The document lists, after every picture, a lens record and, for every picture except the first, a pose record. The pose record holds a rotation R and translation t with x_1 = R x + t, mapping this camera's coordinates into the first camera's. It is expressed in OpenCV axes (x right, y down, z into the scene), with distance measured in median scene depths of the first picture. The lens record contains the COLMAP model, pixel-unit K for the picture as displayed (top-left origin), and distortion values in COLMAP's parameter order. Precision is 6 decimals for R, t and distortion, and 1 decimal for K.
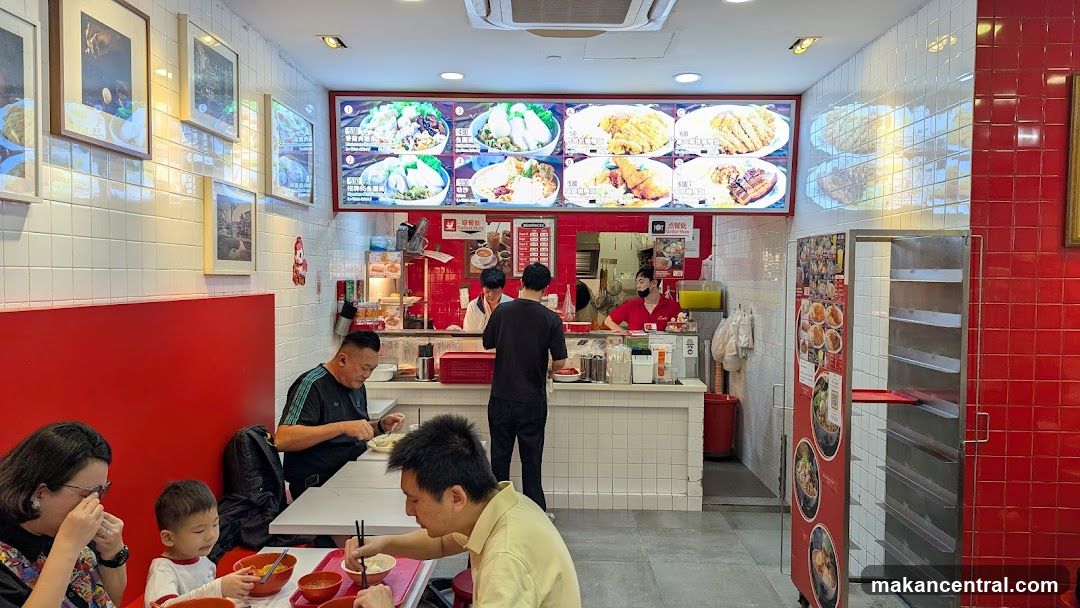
lens RADIAL K [[770.2, 0, 540.0], [0, 770.2, 304.0], [0, 0, 1]] dist [0.053097, -0.000571]
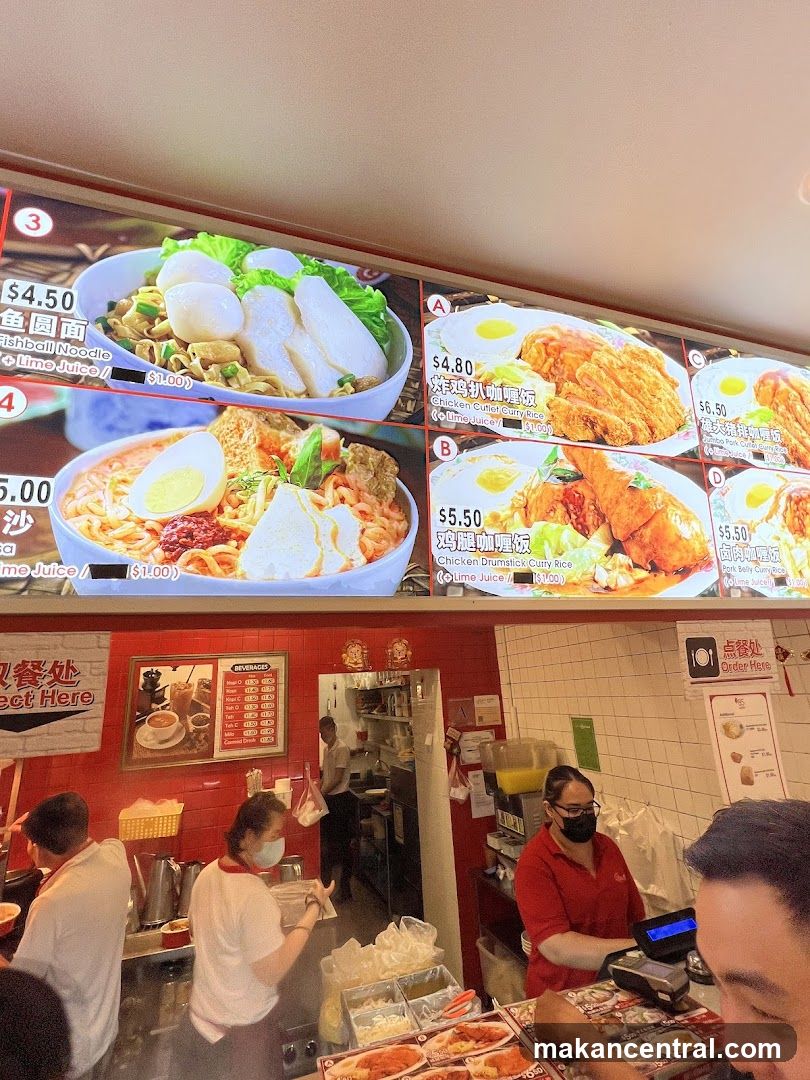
lens RADIAL K [[500.3, 0, 408.3], [0, 500.3, 534.2], [0, 0, 1]] dist [-0.000257, 0.000212]
pose [[0.944338, 0.034754, 0.327135, -0.038088], [0.079843, 0.940460, -0.330394, -0.089268], [-0.319140, 0.338123, 0.885337, 0.843794]]
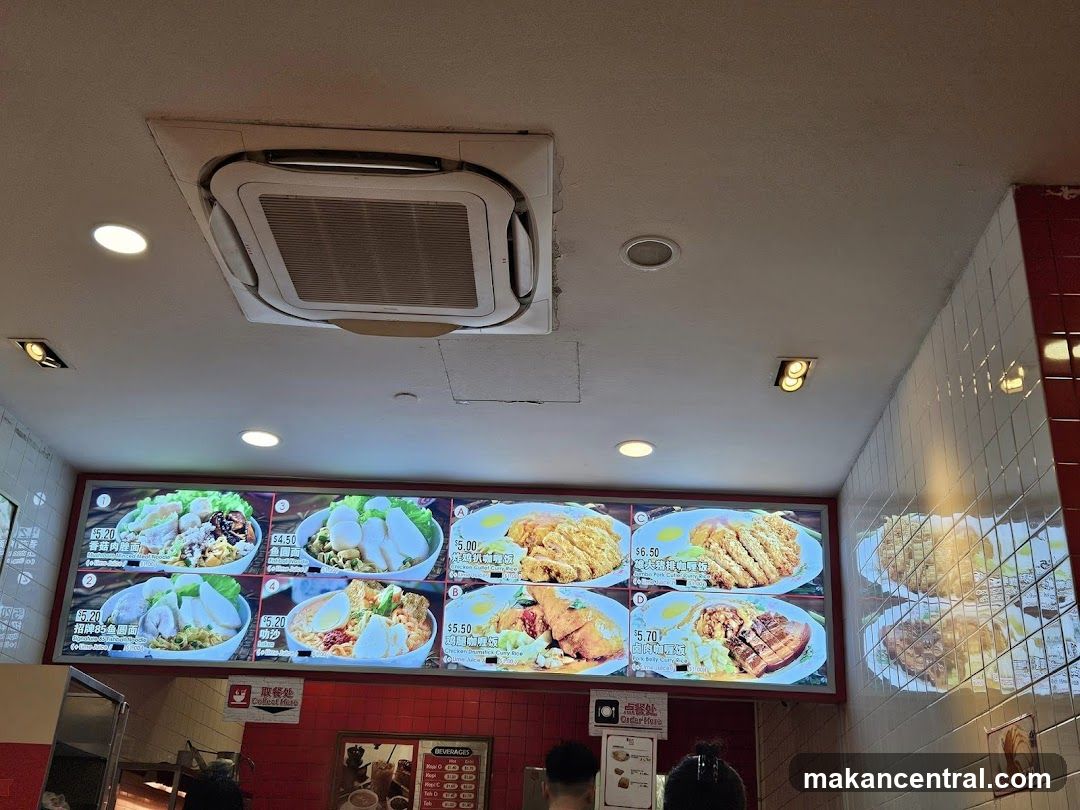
lens RADIAL K [[1130.2, 0, 545.7], [0, 1130.2, 402.5], [0, 0, 1]] dist [0.076983, -0.004842]
pose [[0.998975, 0.023453, -0.038716, 0.138055], [-0.038449, 0.891024, -0.452325, 0.078167], [0.023889, 0.453350, 0.891012, 0.158113]]
